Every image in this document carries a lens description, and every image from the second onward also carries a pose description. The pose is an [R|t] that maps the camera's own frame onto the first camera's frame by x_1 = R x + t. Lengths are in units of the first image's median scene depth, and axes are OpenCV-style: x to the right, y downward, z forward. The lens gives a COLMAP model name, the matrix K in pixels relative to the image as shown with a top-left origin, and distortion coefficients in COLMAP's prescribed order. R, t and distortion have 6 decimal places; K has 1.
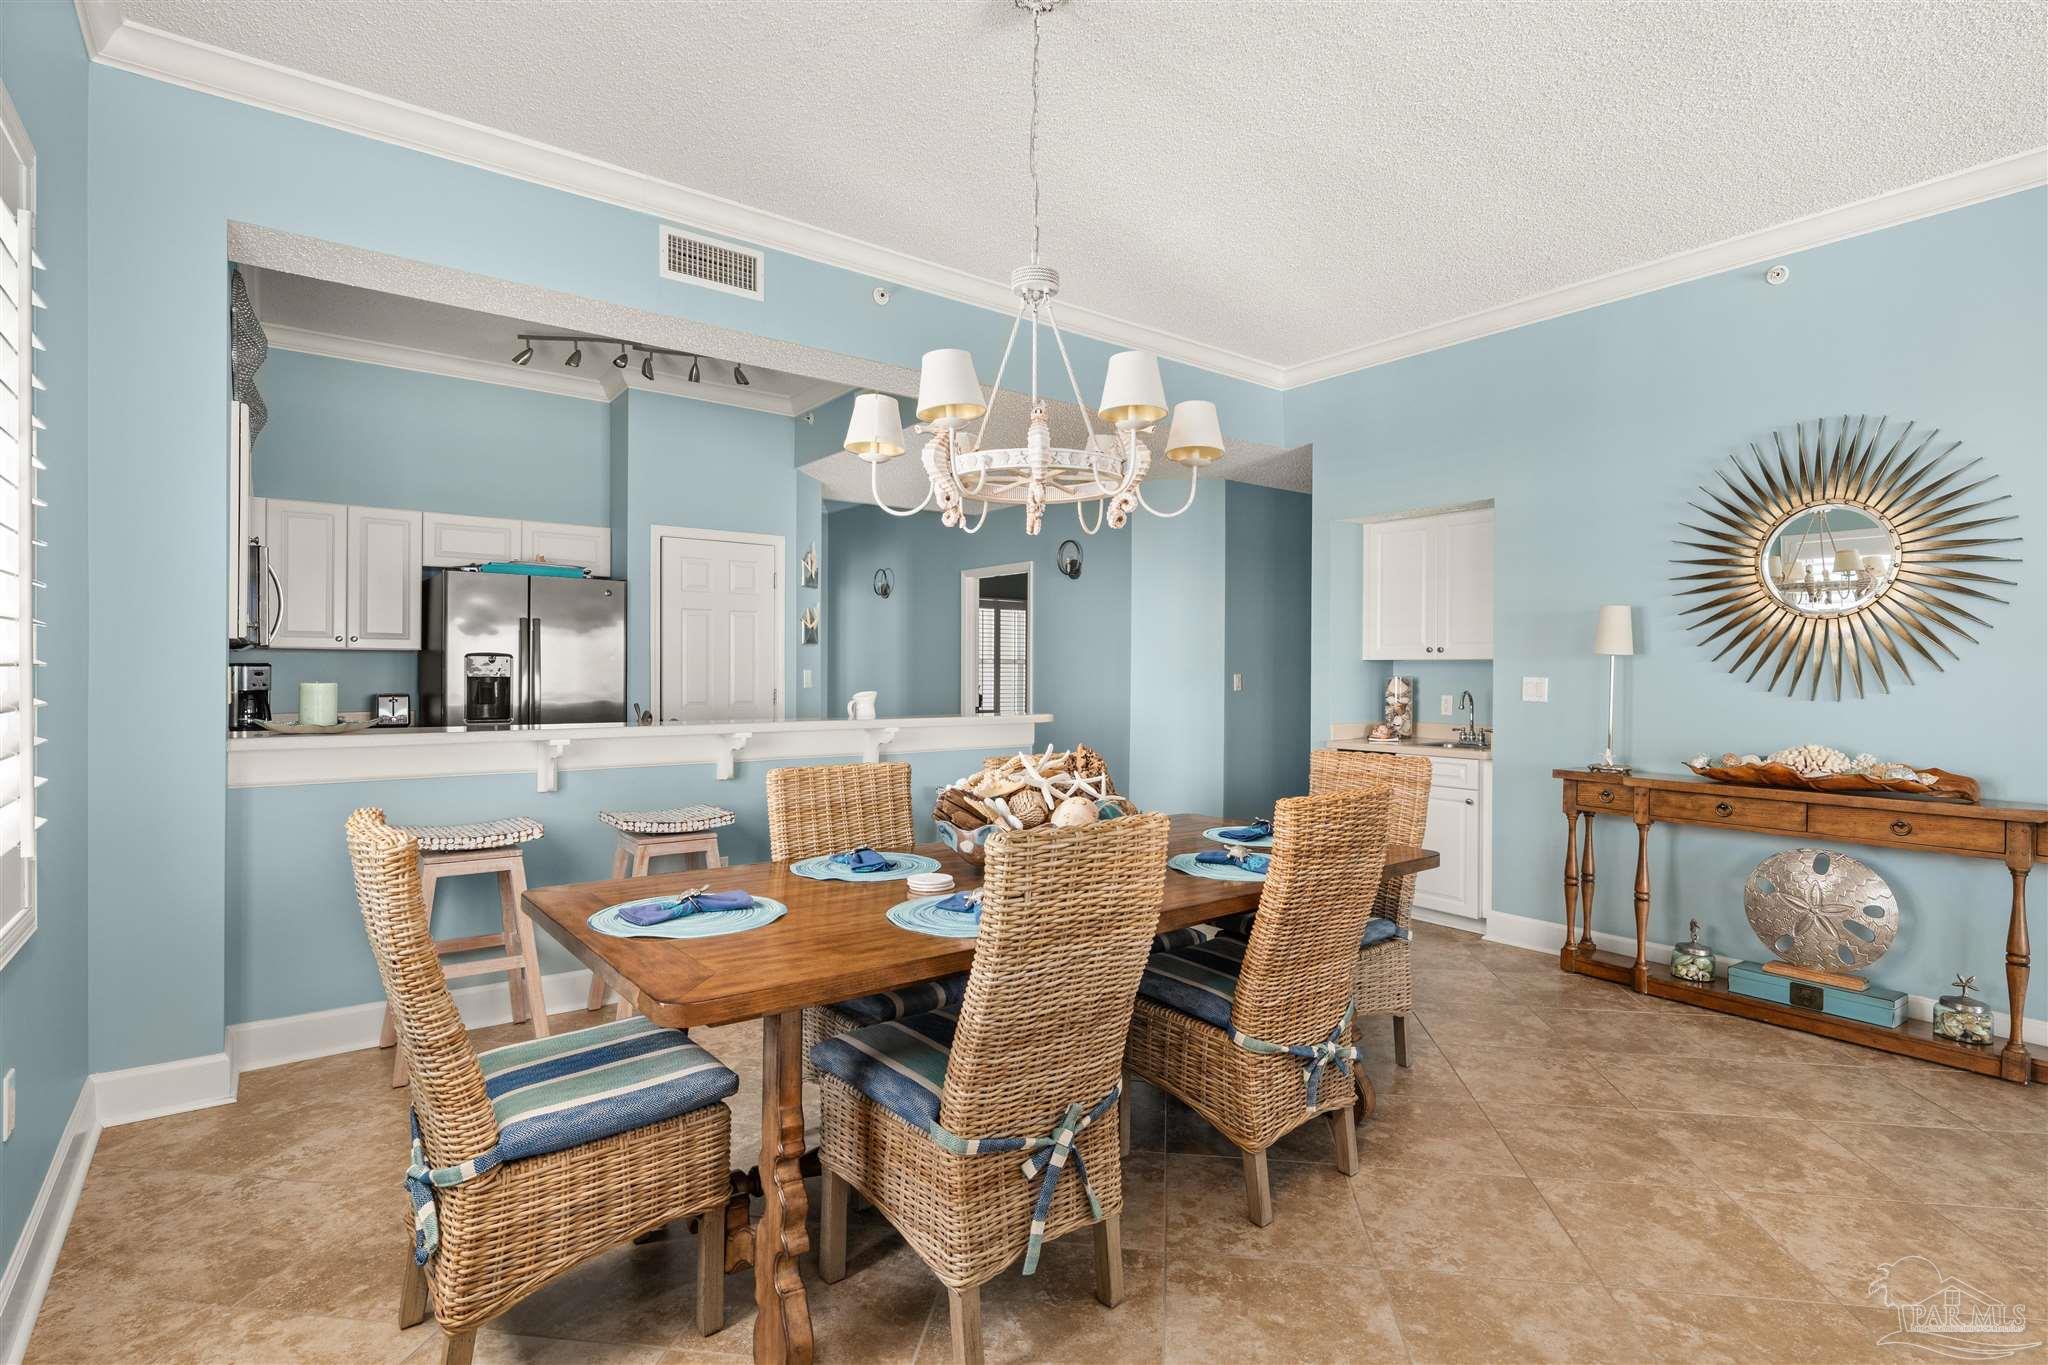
lens RADIAL K [[998.1, 0, 1023.3], [0, 998.1, 664.2], [0, 0, 1]] dist [0.000350, 0.000037]
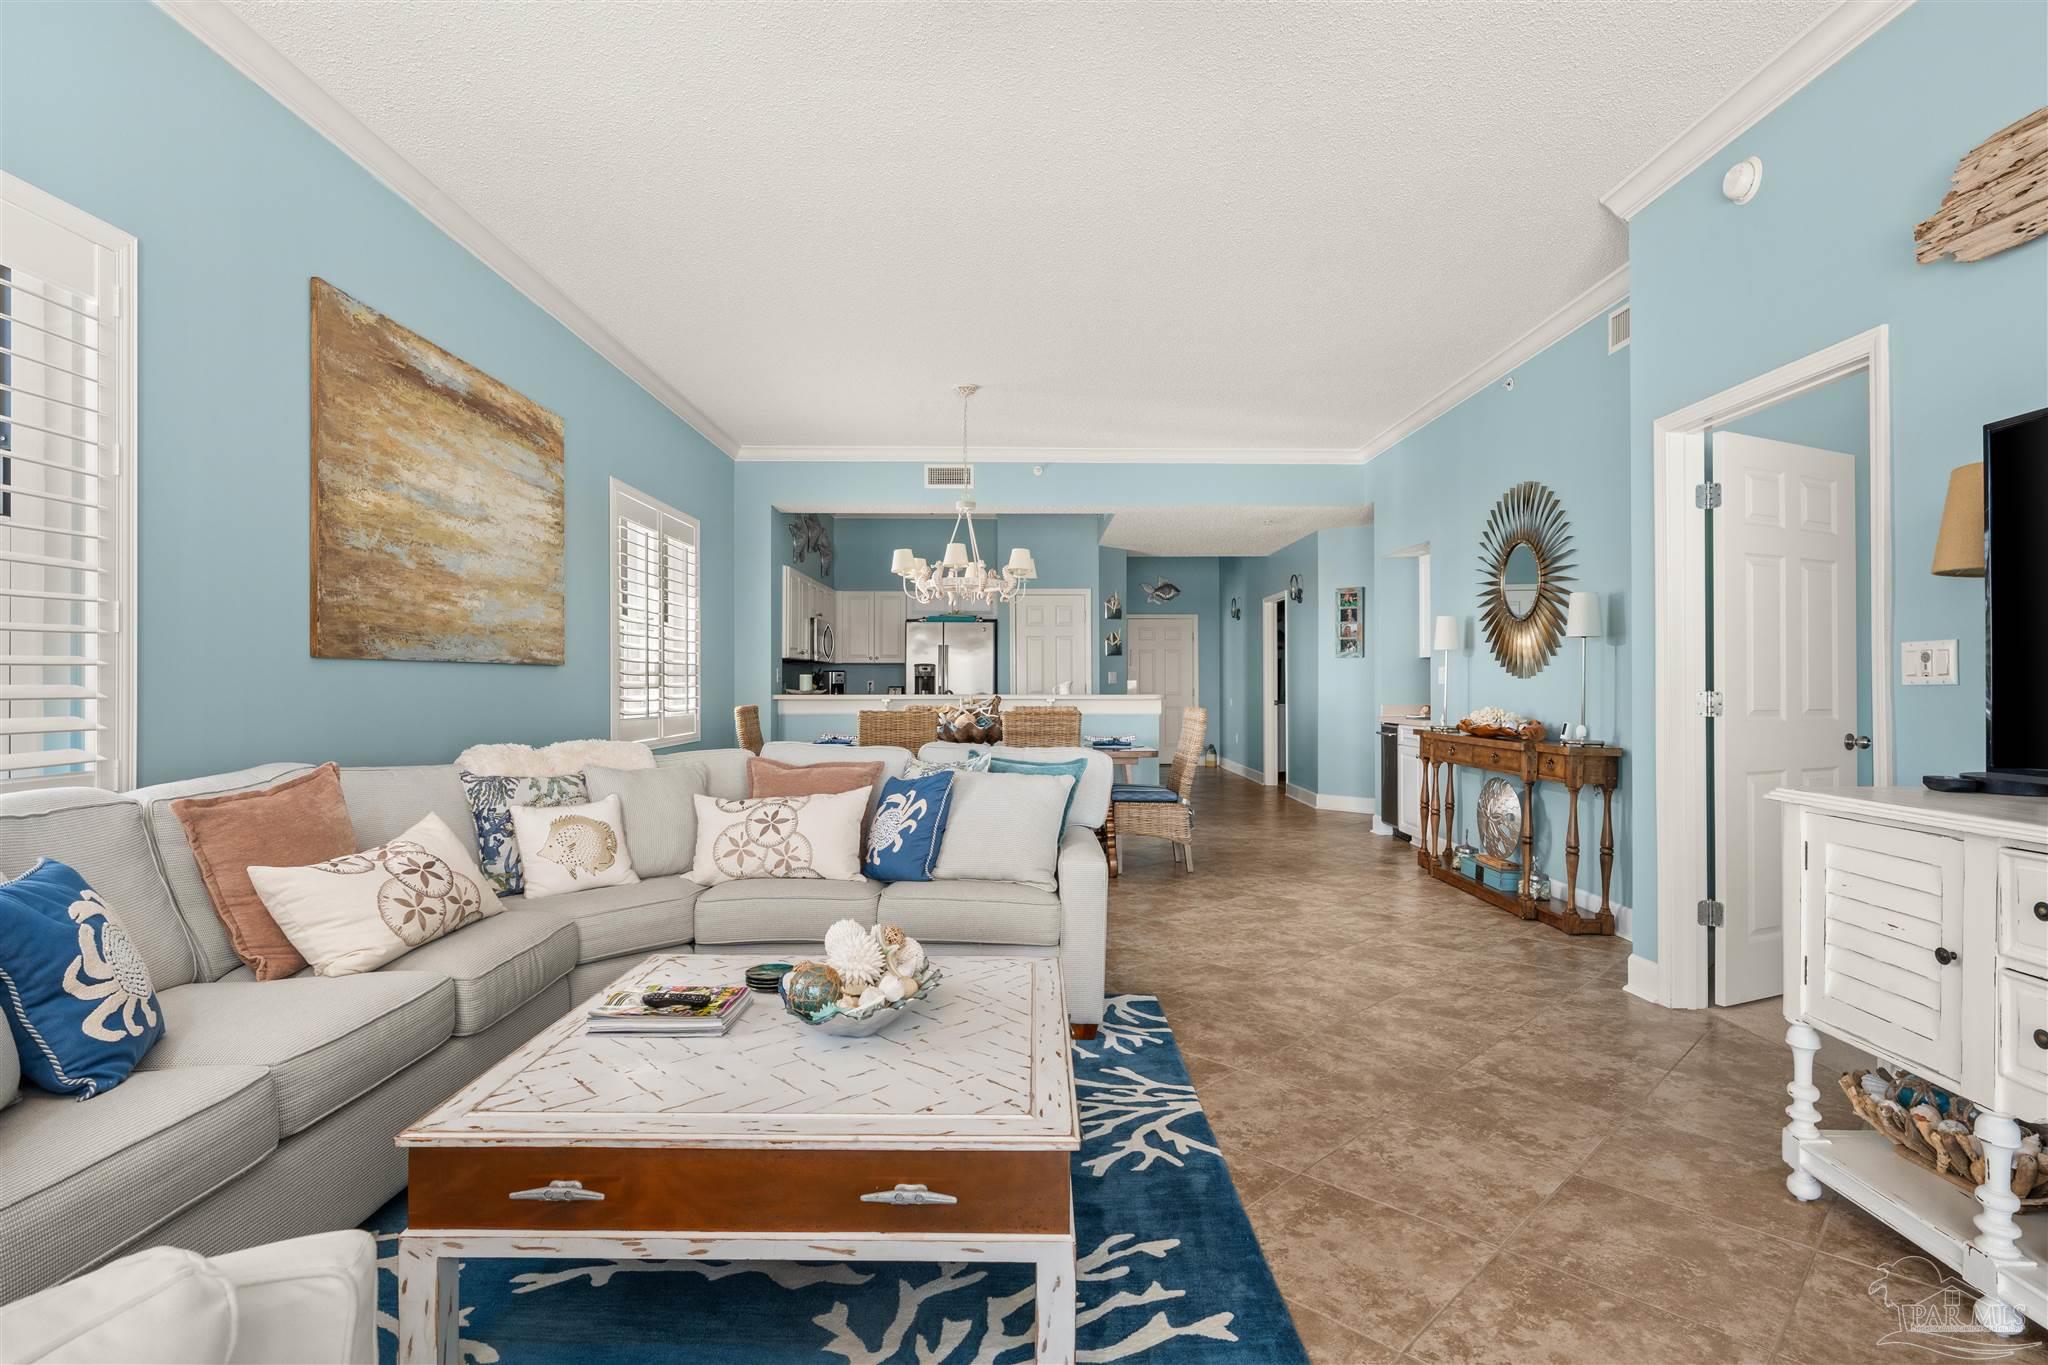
lens RADIAL K [[1009.3, 0, 1028.8], [0, 1009.3, 672.4], [0, 0, 1]] dist [0.001290, 0.000176]
pose [[0.793981, -0.011903, -0.607827, 0.999179], [0.008209, 0.999927, -0.008859, 0.031468], [0.607888, 0.002045, 0.794020, -0.532645]]
